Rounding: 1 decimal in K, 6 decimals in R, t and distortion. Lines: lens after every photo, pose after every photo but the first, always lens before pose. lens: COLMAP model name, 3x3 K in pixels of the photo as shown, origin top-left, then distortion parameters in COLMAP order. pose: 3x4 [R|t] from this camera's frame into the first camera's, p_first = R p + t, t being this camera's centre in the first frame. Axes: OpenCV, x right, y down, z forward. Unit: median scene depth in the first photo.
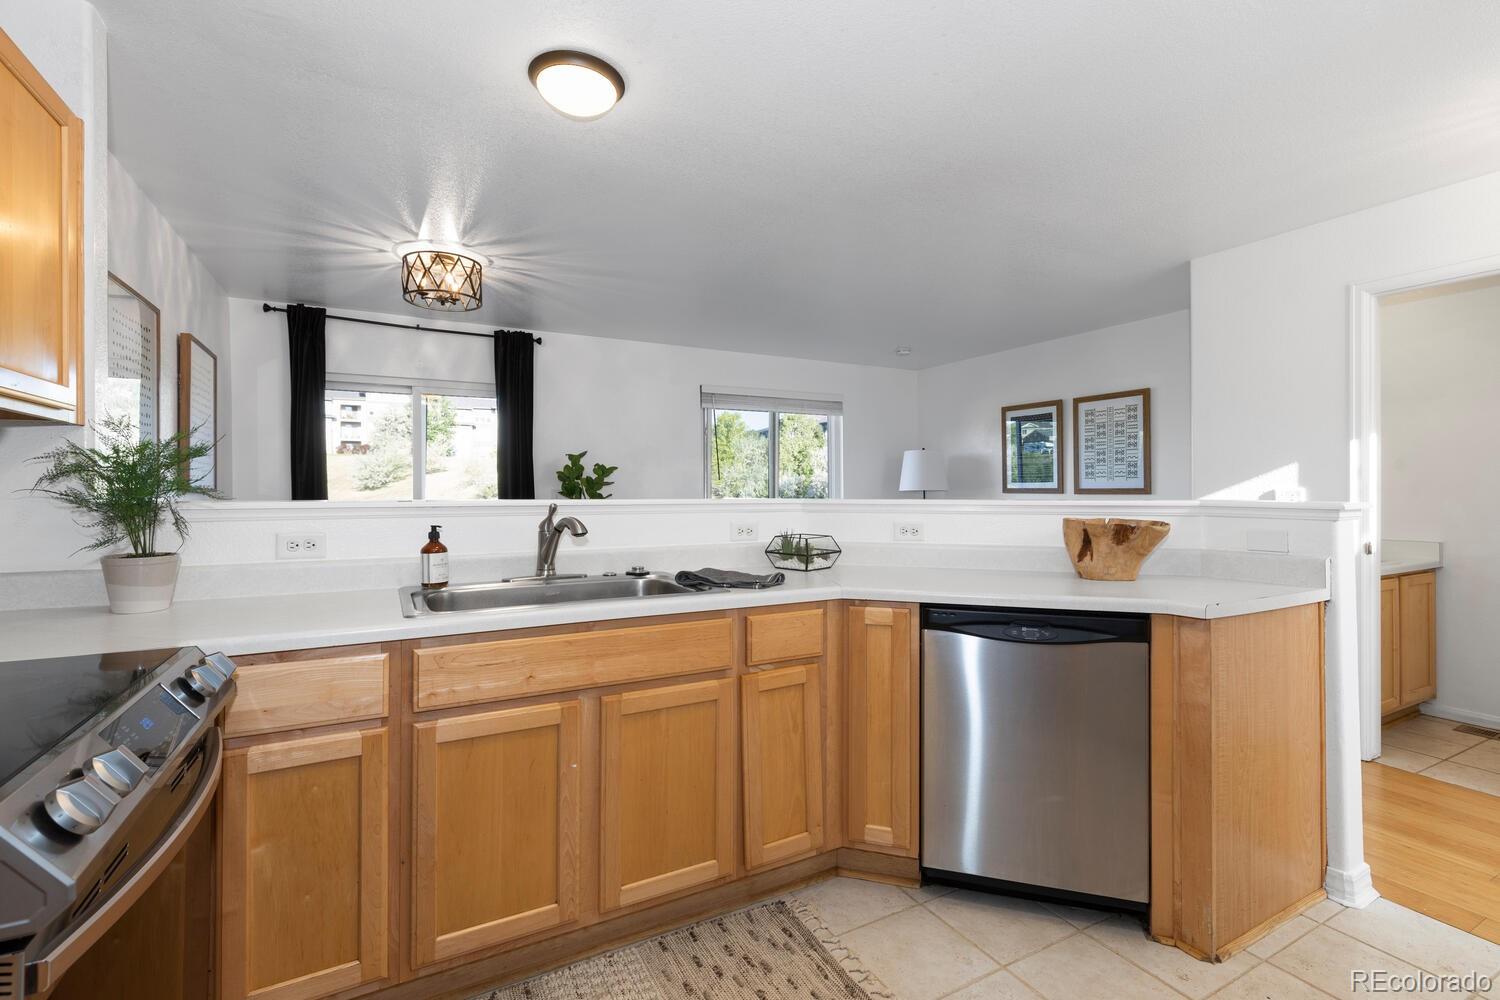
lens RADIAL K [[679.4, 0, 747.0], [0, 679.4, 489.8], [0, 0, 1]] dist [0.009897, -0.000127]
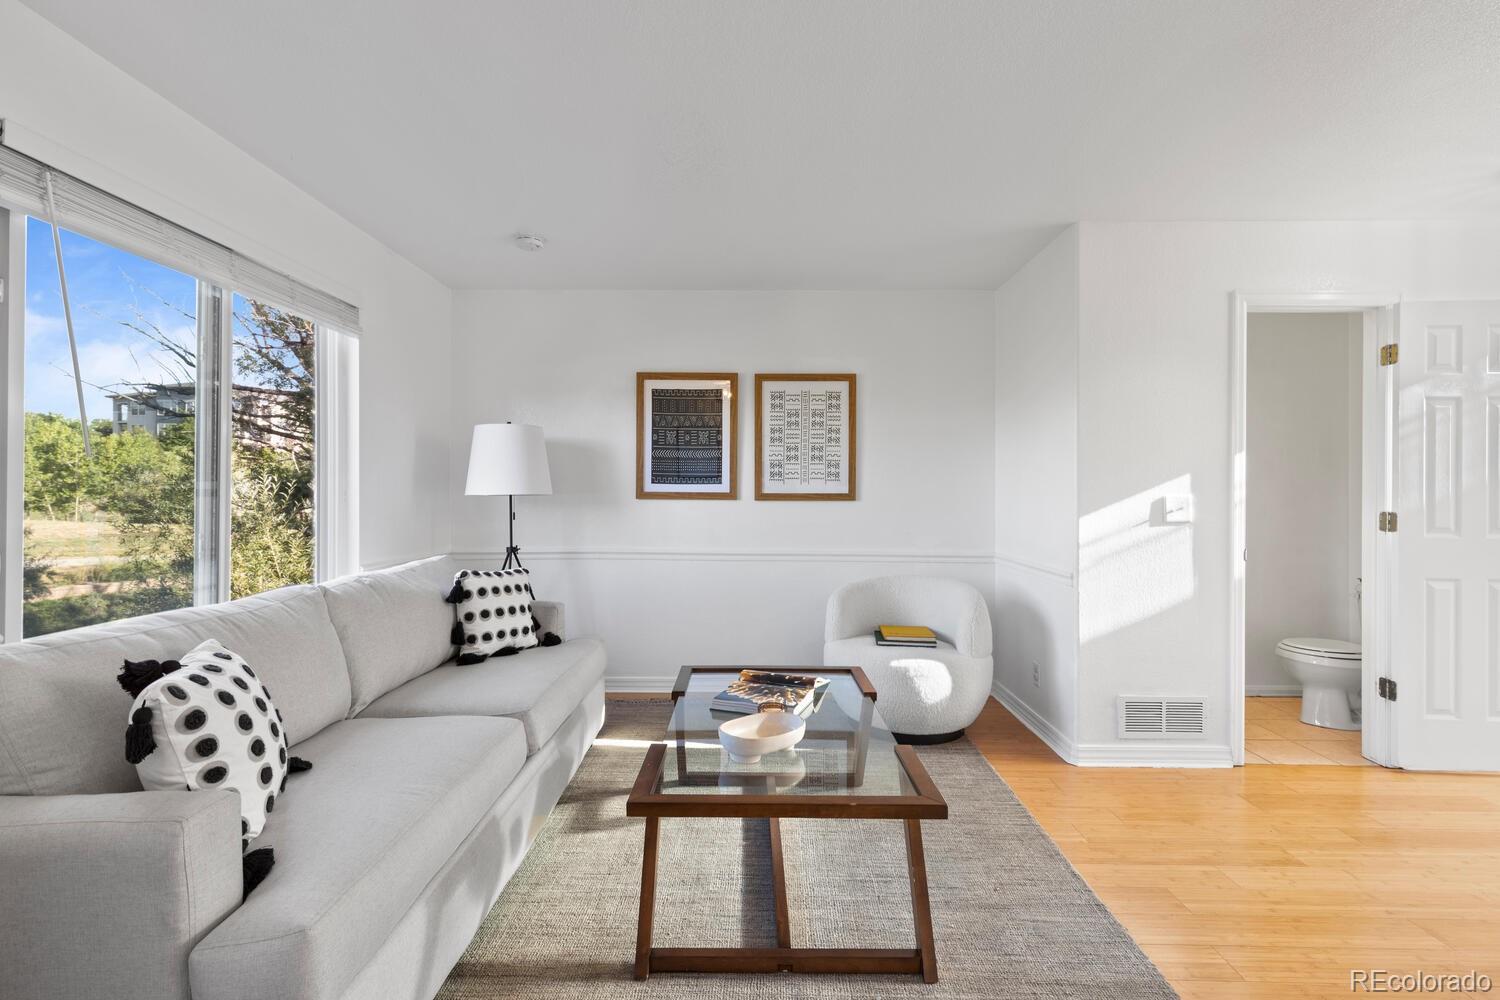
lens RADIAL K [[679.4, 0, 754.1], [0, 679.4, 492.1], [0, 0, 1]] dist [0.009897, -0.000127]
pose [[0.474754, 0.005325, 0.880102, -0.200906], [-0.004929, 0.999982, -0.003391, -0.000605], [-0.880105, -0.002728, 0.474772, 0.702150]]
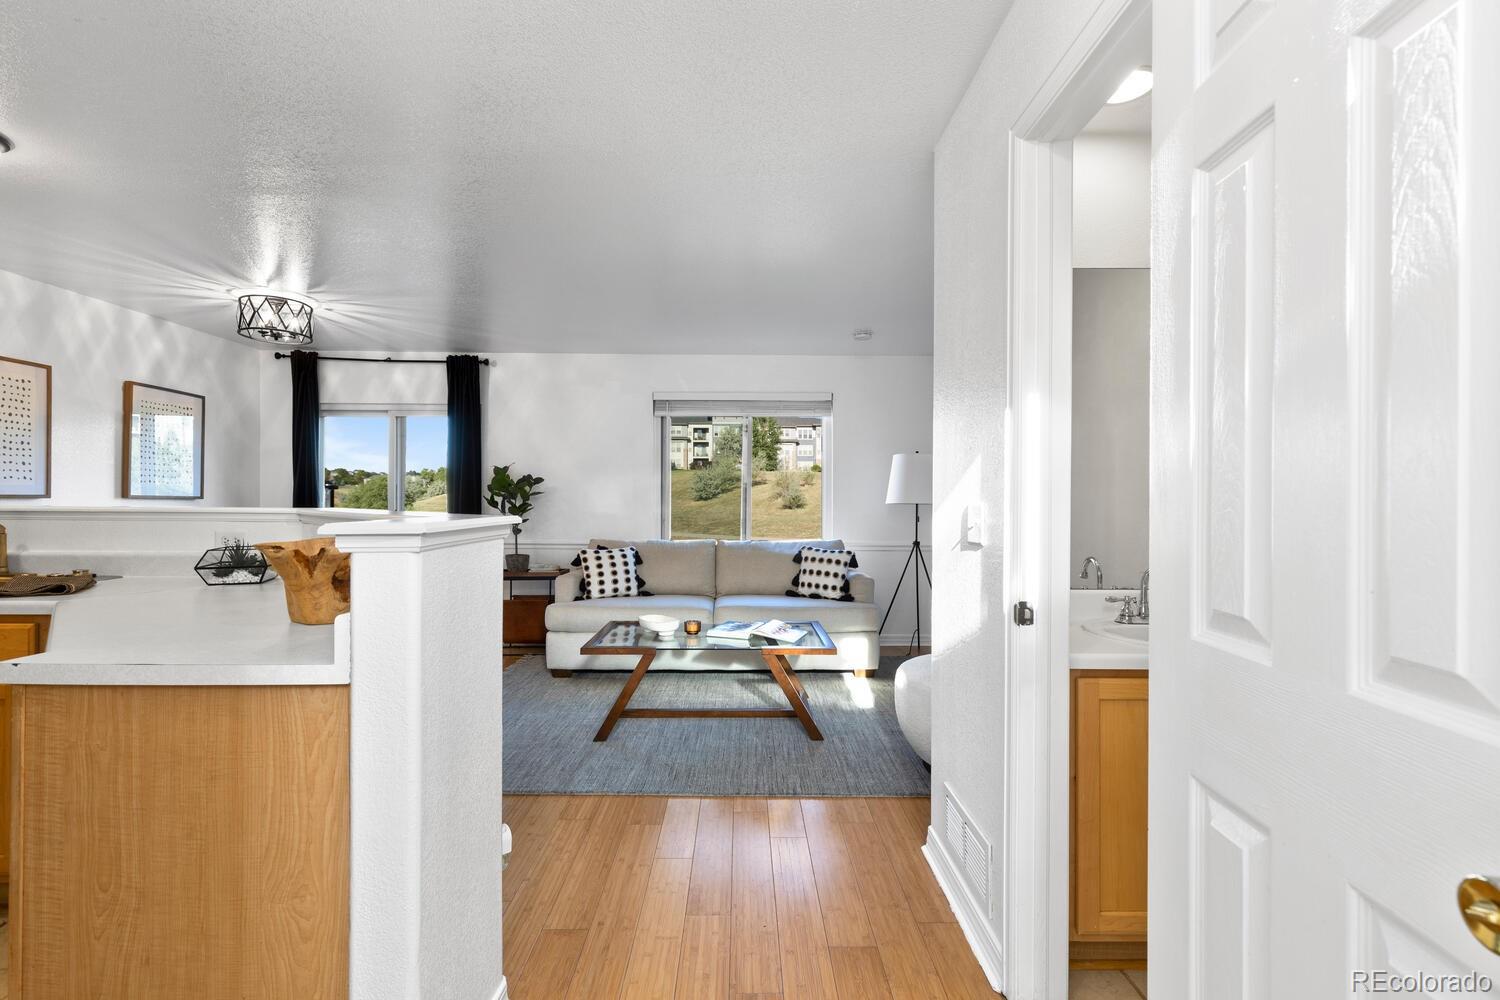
lens RADIAL K [[679.4, 0, 750.3], [0, 679.4, 495.6], [0, 0, 1]] dist [0.009897, -0.000127]
pose [[0.884858, 0.002634, -0.465854, 0.596854], [-0.007167, 0.999943, -0.007961, -0.001070], [0.465806, 0.010383, 0.884826, 0.251492]]
